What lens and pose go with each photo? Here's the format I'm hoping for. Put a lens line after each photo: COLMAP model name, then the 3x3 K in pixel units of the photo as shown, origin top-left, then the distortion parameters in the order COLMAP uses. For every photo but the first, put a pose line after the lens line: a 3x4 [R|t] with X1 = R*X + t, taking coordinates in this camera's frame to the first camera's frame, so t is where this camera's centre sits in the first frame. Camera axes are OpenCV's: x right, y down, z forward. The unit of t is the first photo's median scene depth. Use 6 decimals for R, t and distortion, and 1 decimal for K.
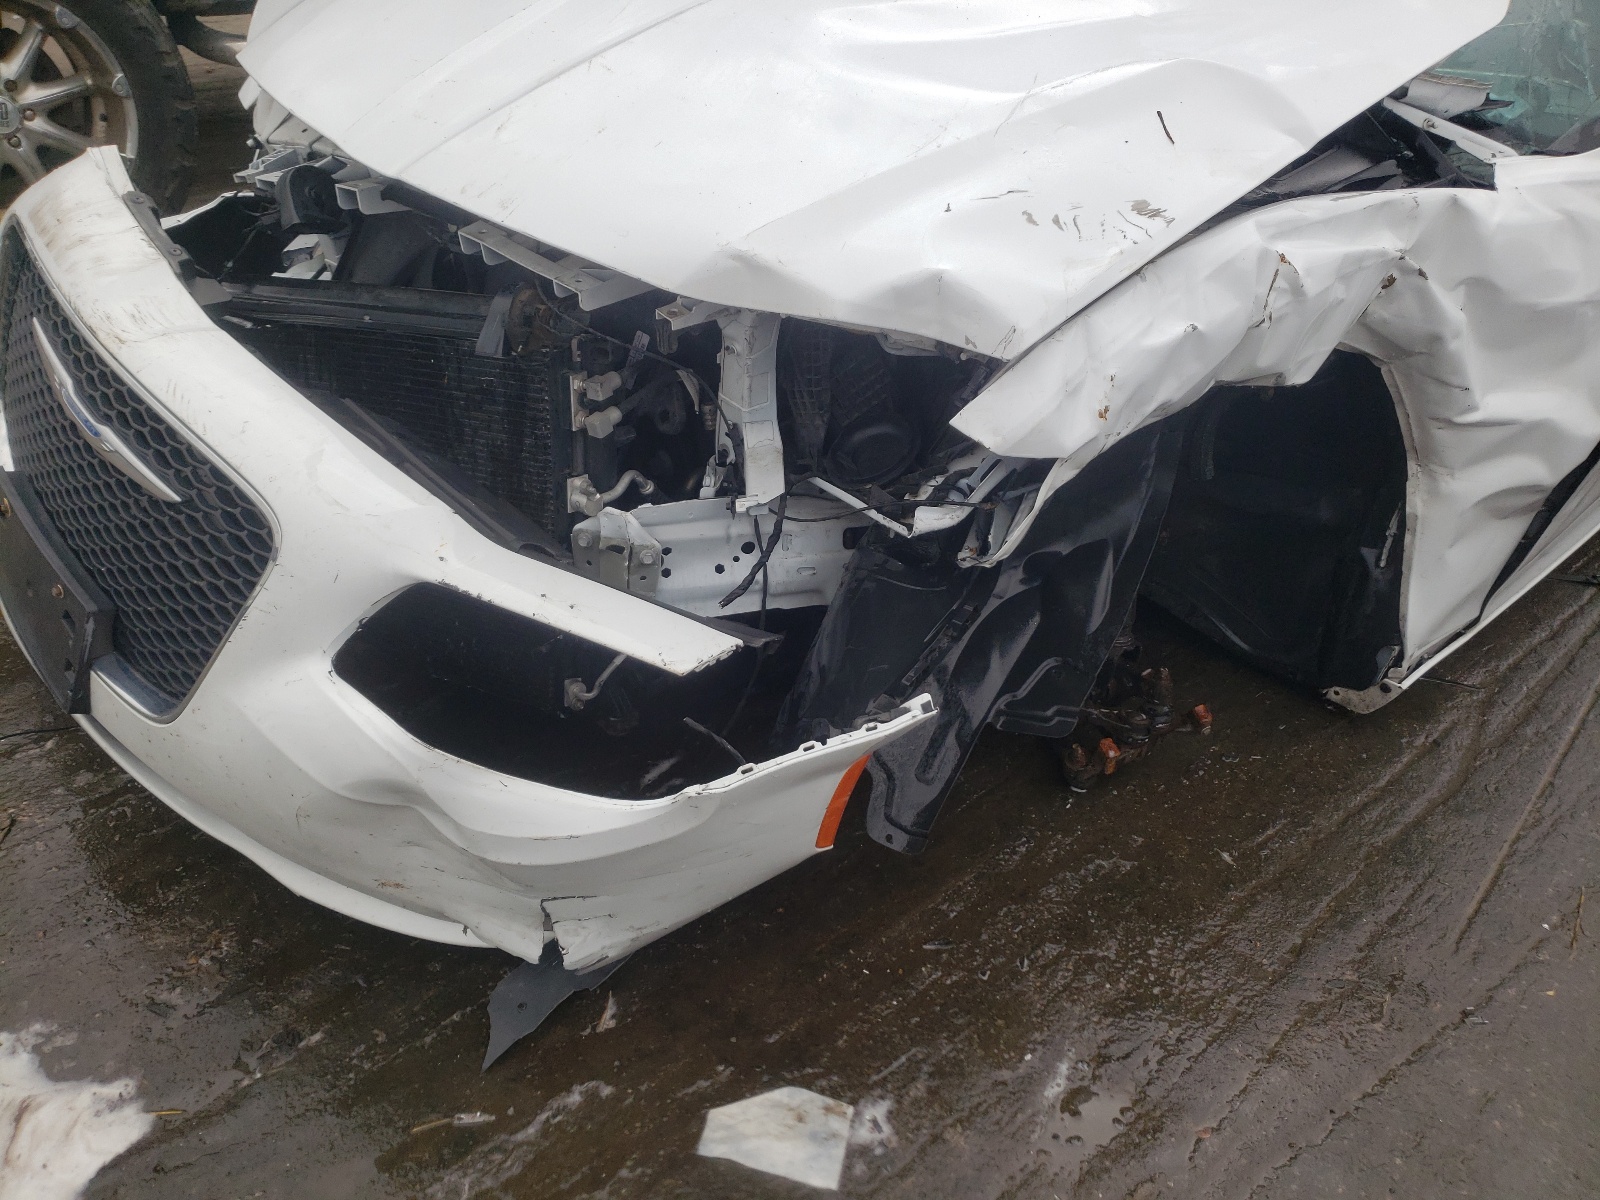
lens RADIAL K [[1256.9, 0, 800.0], [0, 1256.9, 600.0], [0, 0, 1]] dist [-0.001365, -0.001143]
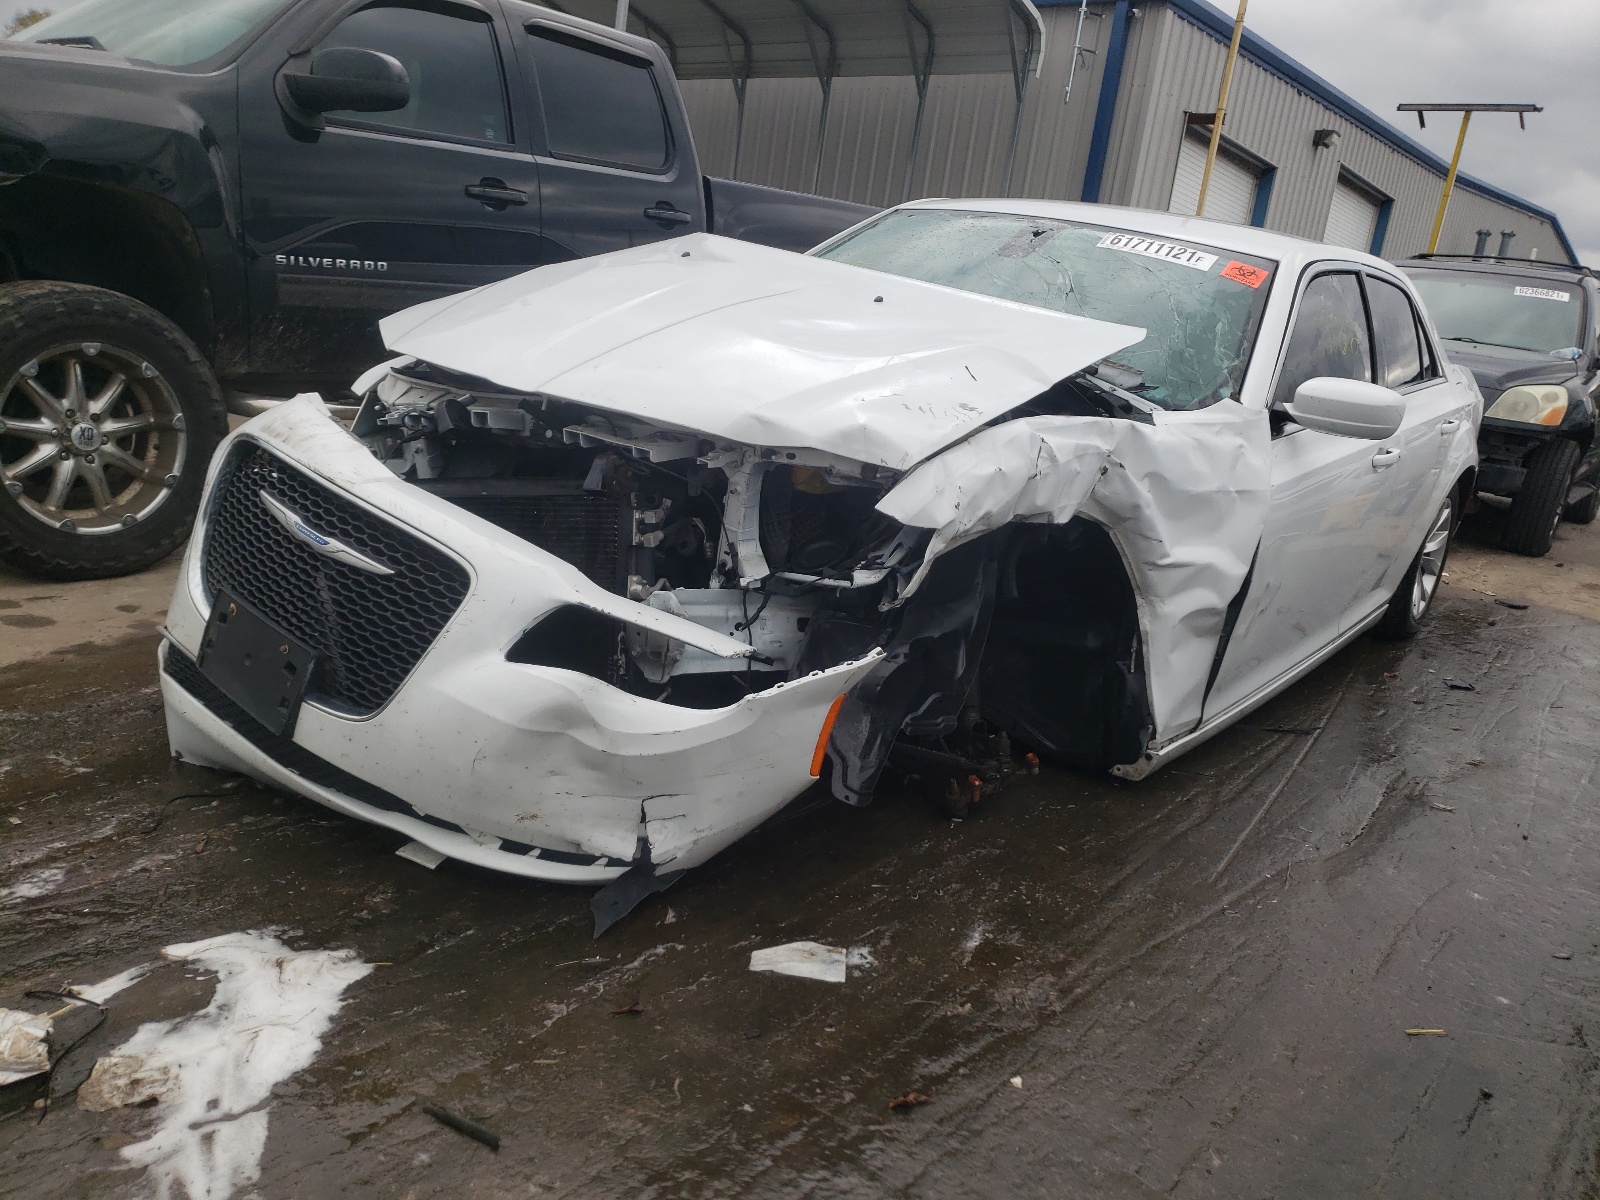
lens RADIAL K [[1256.9, 0, 800.0], [0, 1256.9, 600.0], [0, 0, 1]] dist [-0.001365, -0.001143]
pose [[0.985990, -0.016759, 0.165962, -0.238781], [0.071454, 0.941468, -0.329442, 0.473956], [-0.150726, 0.336685, 0.929476, -0.494459]]
